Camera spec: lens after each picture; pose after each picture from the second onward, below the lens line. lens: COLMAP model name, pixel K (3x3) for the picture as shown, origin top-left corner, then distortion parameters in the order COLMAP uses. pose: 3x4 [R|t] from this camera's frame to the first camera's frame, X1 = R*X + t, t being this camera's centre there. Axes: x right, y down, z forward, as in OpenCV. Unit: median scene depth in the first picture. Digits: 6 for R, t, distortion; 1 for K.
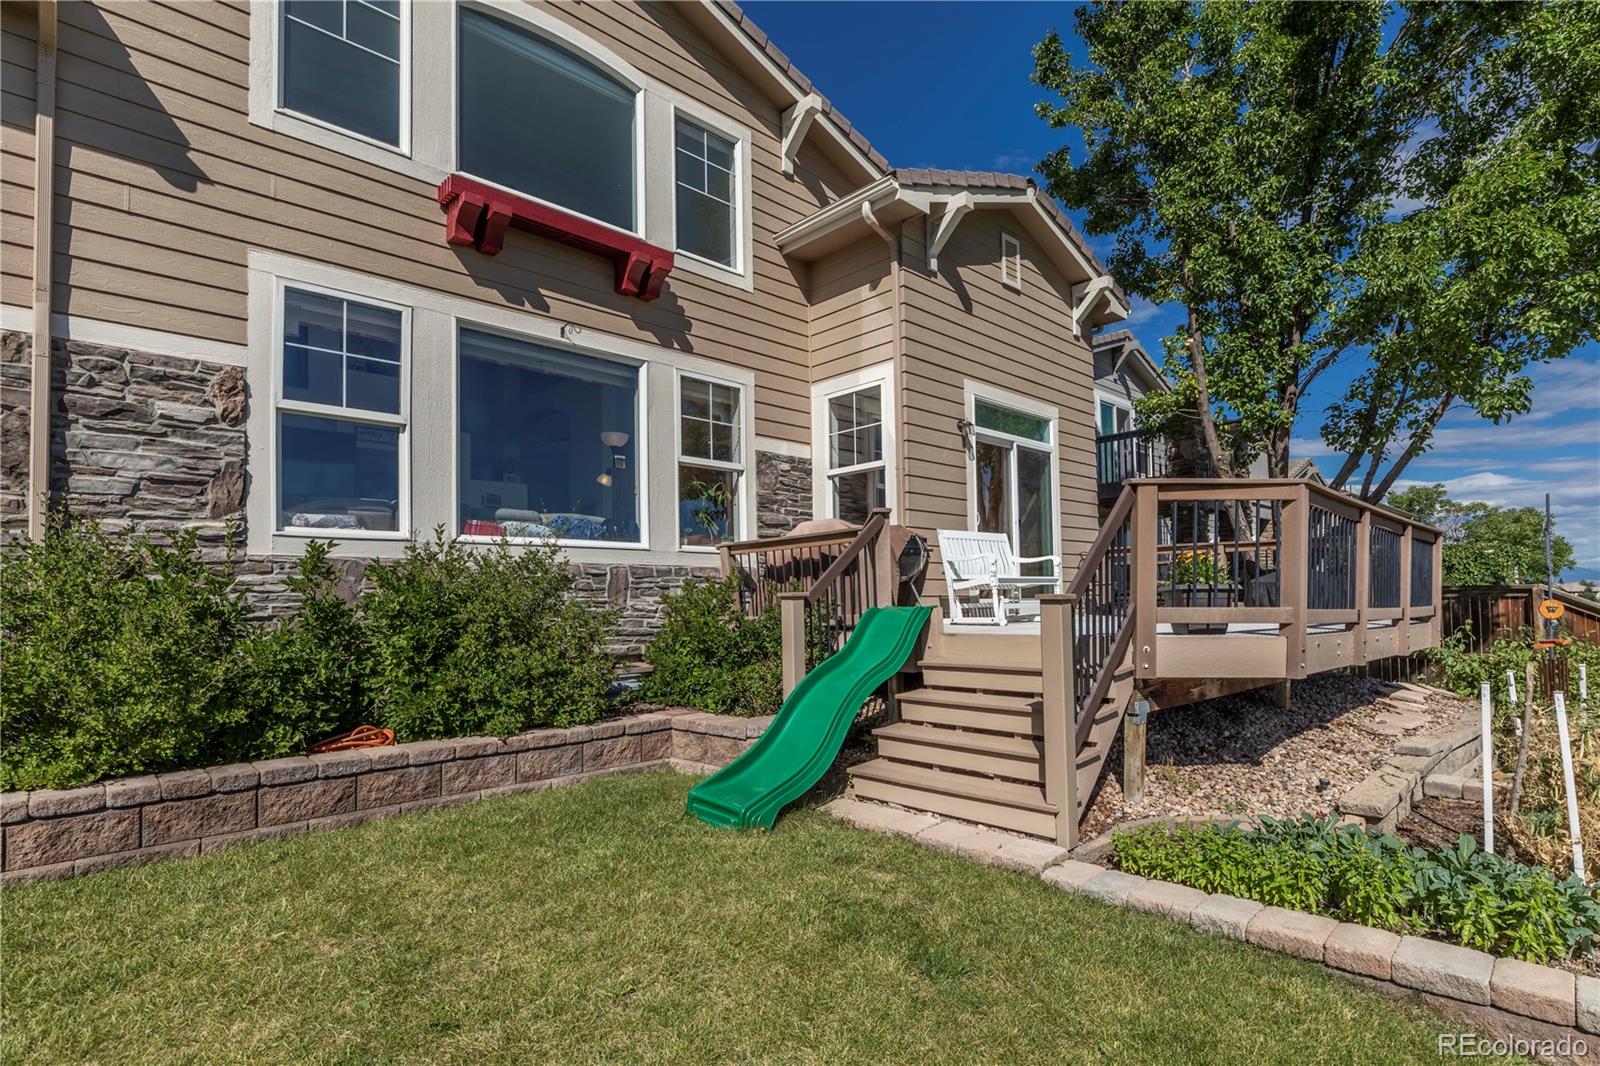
lens RADIAL K [[791.1, 0, 793.2], [0, 791.1, 576.3], [0, 0, 1]] dist [-0.003966, -0.000763]
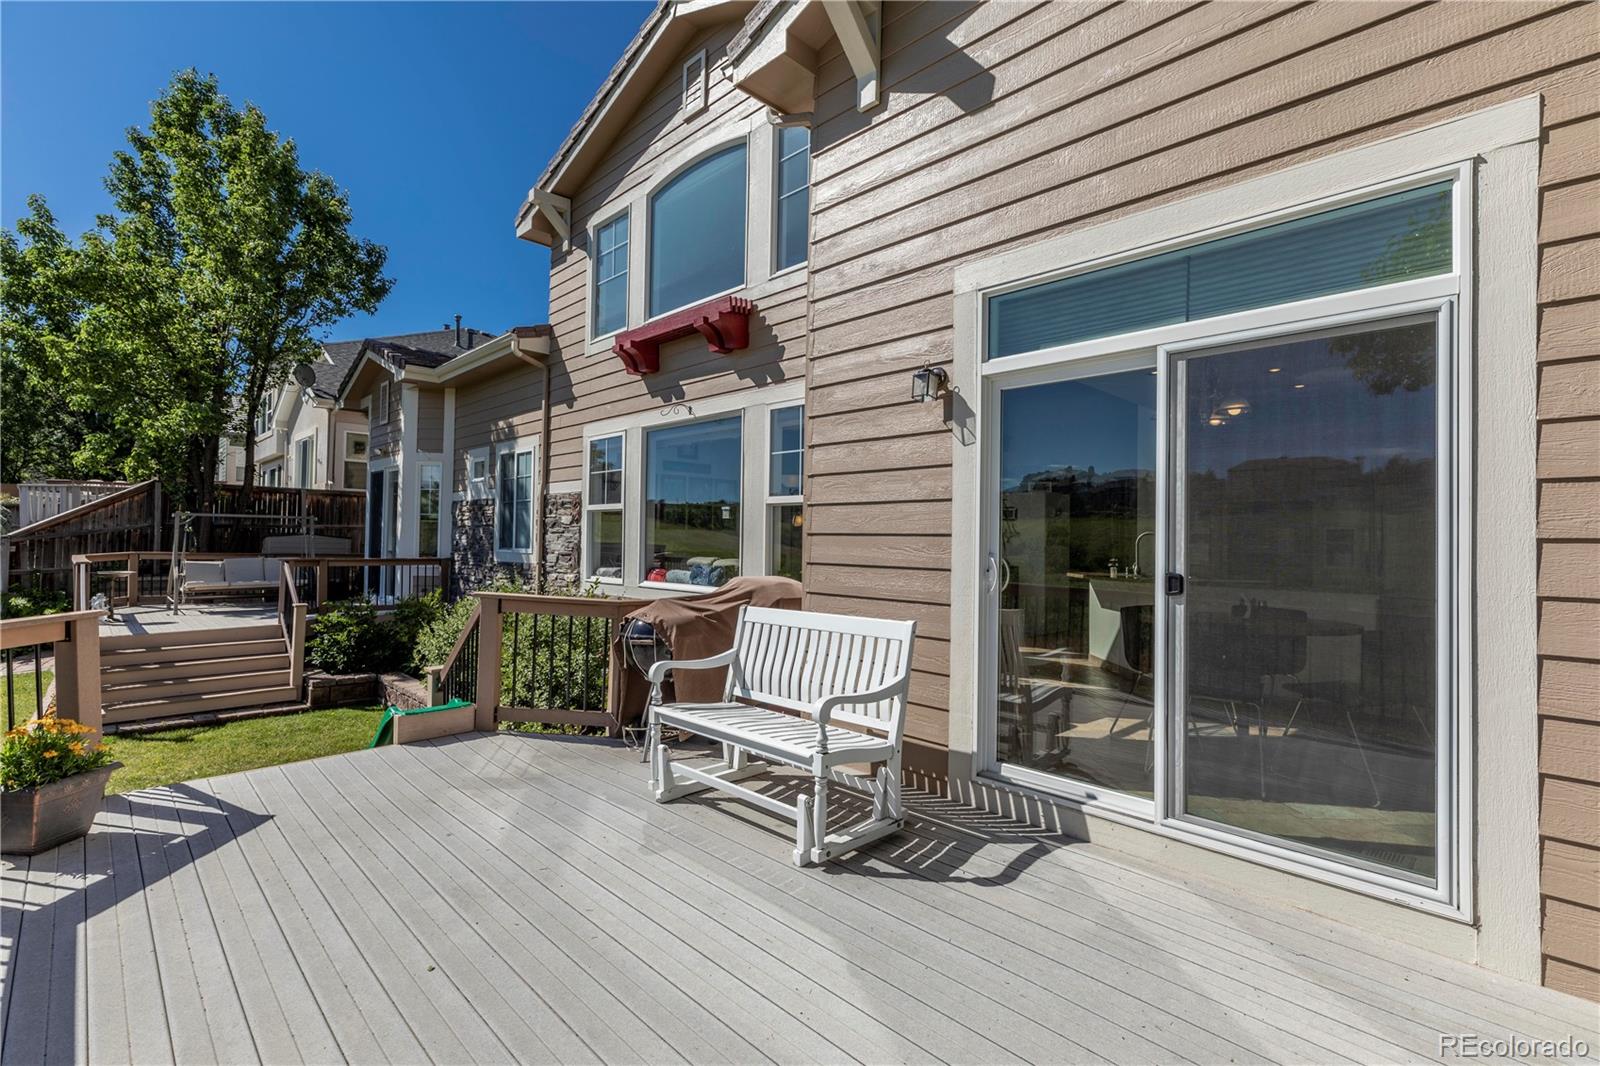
lens RADIAL K [[716.6, 0, 803.4], [0, 716.6, 527.2], [0, 0, 1]] dist [0.002124, 0.000653]
pose [[0.028342, -0.001142, -0.999598, 0.683760], [0.018387, 0.999831, -0.000621, -0.110035], [0.999429, -0.018362, 0.028358, 0.975349]]
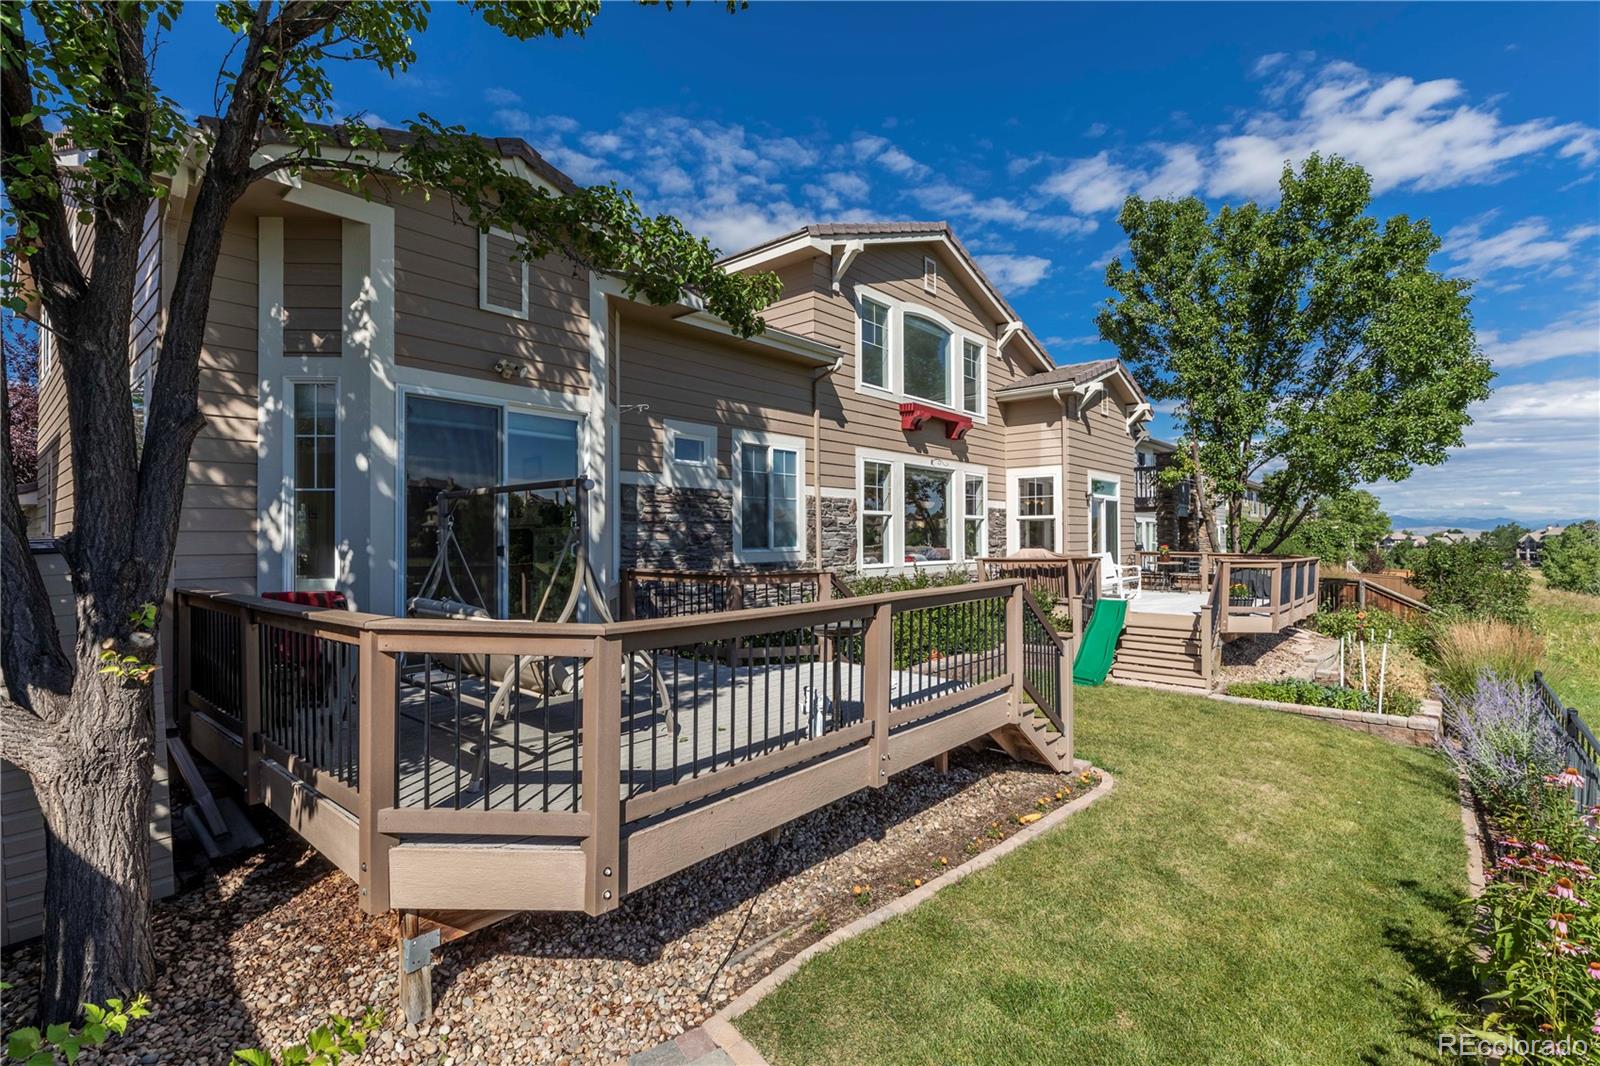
lens RADIAL K [[716.6, 0, 803.4], [0, 716.6, 527.2], [0, 0, 1]] dist [0.002124, 0.000653]
pose [[0.995916, 0.016287, 0.088803, -0.684473], [-0.017988, 0.999669, 0.018385, -0.142270], [-0.088474, -0.019908, 0.995880, -0.743812]]
